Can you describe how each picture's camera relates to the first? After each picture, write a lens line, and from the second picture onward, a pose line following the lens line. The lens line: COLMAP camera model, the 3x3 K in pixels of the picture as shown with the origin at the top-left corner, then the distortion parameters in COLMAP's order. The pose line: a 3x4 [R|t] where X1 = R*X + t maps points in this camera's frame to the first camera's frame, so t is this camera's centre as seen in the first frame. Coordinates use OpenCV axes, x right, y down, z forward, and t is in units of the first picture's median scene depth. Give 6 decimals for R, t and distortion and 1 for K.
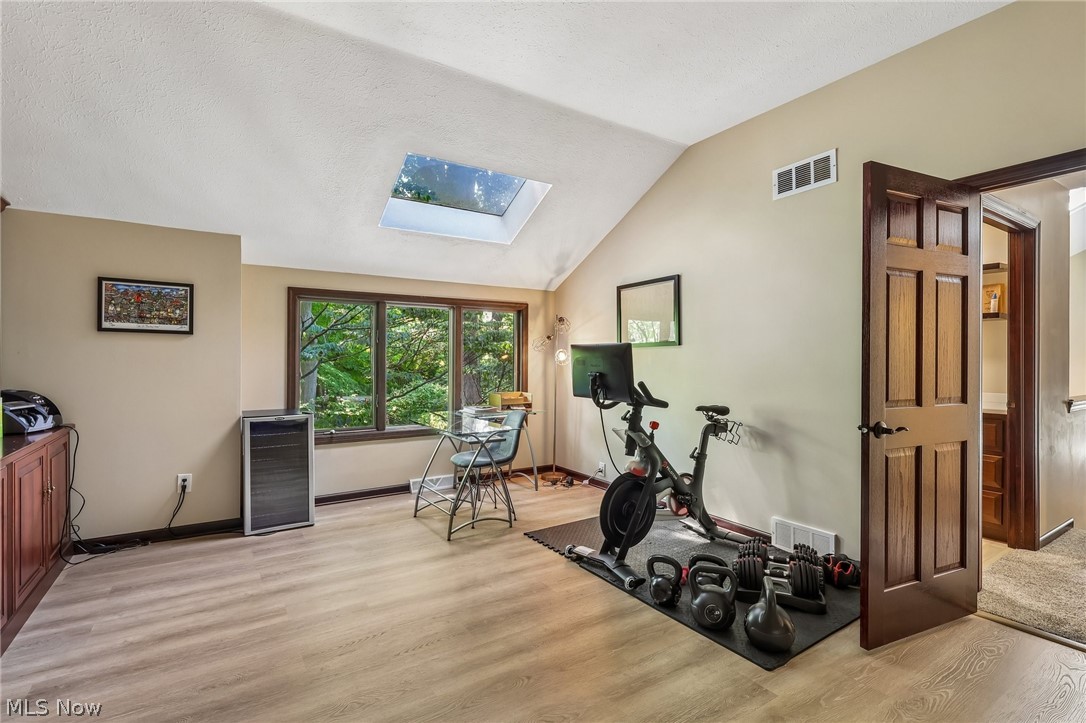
lens RADIAL K [[505.6, 0, 534.6], [0, 505.6, 362.9], [0, 0, 1]] dist [-0.000288, -0.001140]
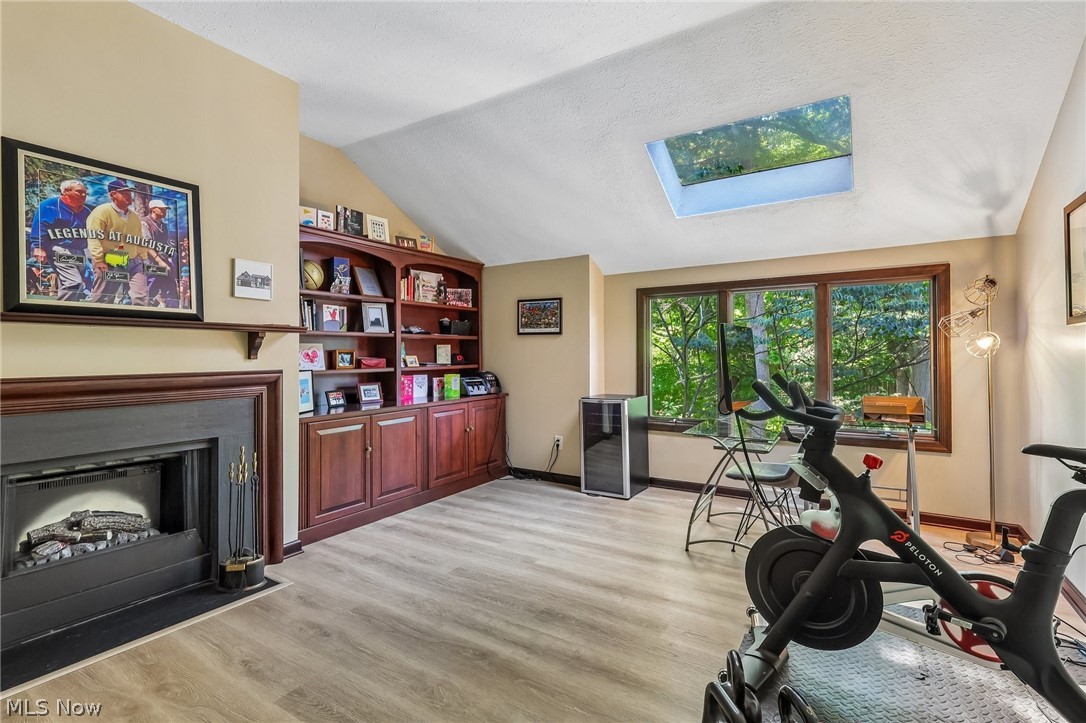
lens RADIAL K [[505.6, 0, 536.4], [0, 505.6, 354.6], [0, 0, 1]] dist [-0.000288, -0.001140]
pose [[0.421245, -0.003138, -0.906941, 0.558324], [0.000492, 0.999995, -0.003231, 0.002586], [0.906947, 0.000915, 0.421245, 0.385662]]
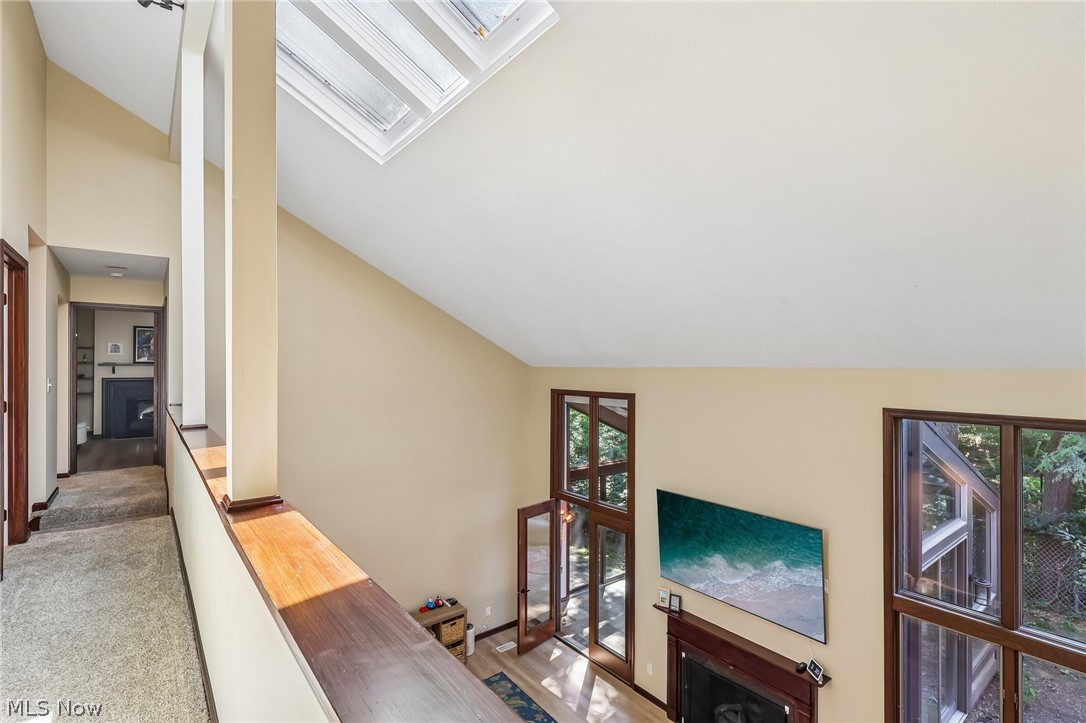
lens RADIAL K [[505.6, 0, 538.6], [0, 505.6, 363.7], [0, 0, 1]] dist [-0.000288, -0.001140]
pose [[0.089082, -0.003113, -0.996019, 2.173596], [-0.001502, 0.999994, -0.003259, -0.031265], [0.996023, 0.001786, 0.089077, 1.618975]]
